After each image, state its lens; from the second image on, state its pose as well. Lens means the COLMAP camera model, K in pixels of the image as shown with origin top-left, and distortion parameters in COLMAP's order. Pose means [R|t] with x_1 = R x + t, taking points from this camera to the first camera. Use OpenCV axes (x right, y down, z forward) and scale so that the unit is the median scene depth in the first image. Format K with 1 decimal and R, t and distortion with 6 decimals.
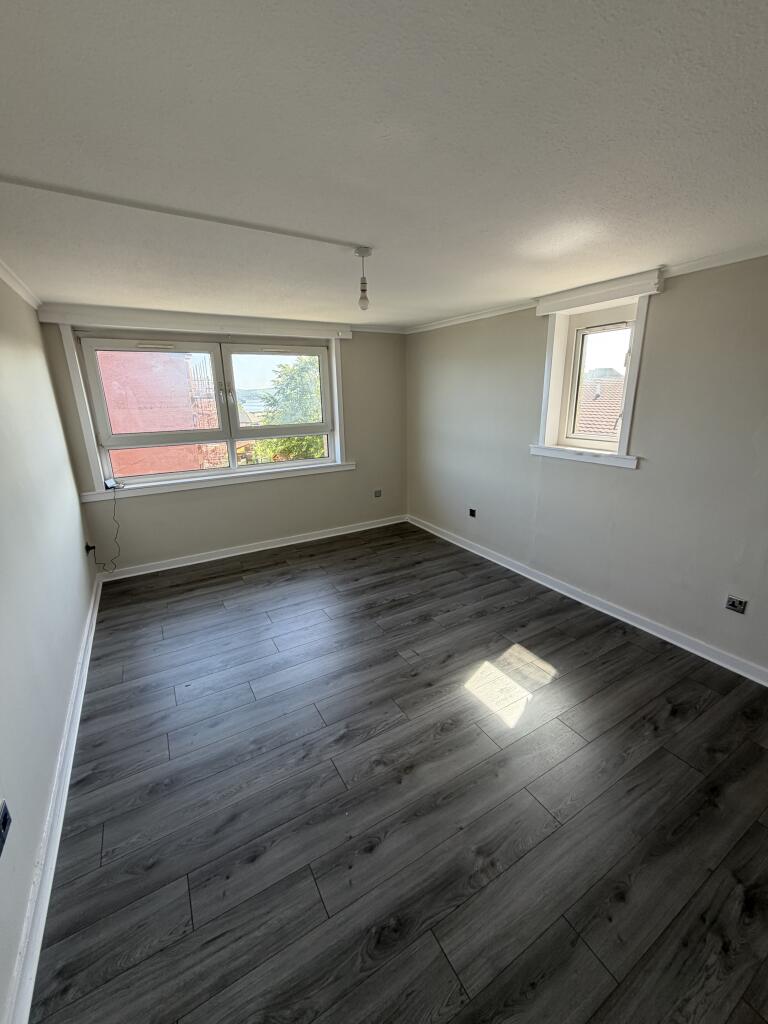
lens RADIAL K [[412.2, 0, 384.0], [0, 412.2, 512.0], [0, 0, 1]] dist [-0.001365, 0.000089]
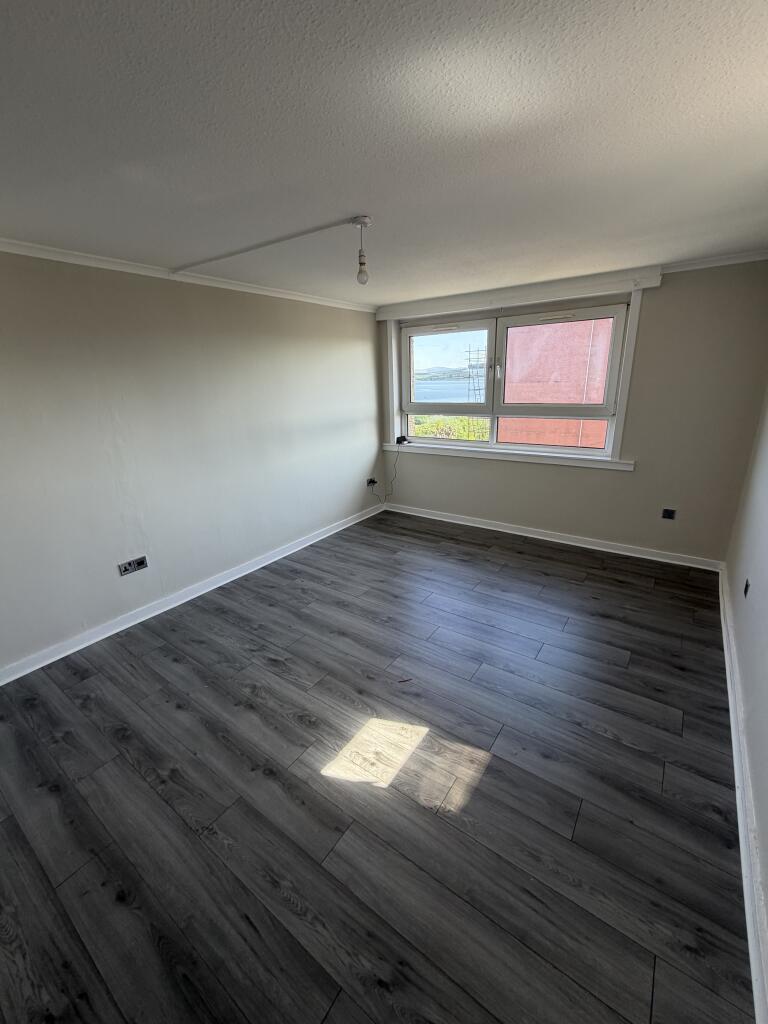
lens RADIAL K [[415.1, 0, 384.0], [0, 415.1, 512.0], [0, 0, 1]] dist [-0.000327, -0.000250]
pose [[0.409506, 0.287933, -0.865678, 0.635439], [-0.233039, 0.950424, 0.205882, -0.131217], [0.882041, 0.117427, 0.456304, 0.441643]]
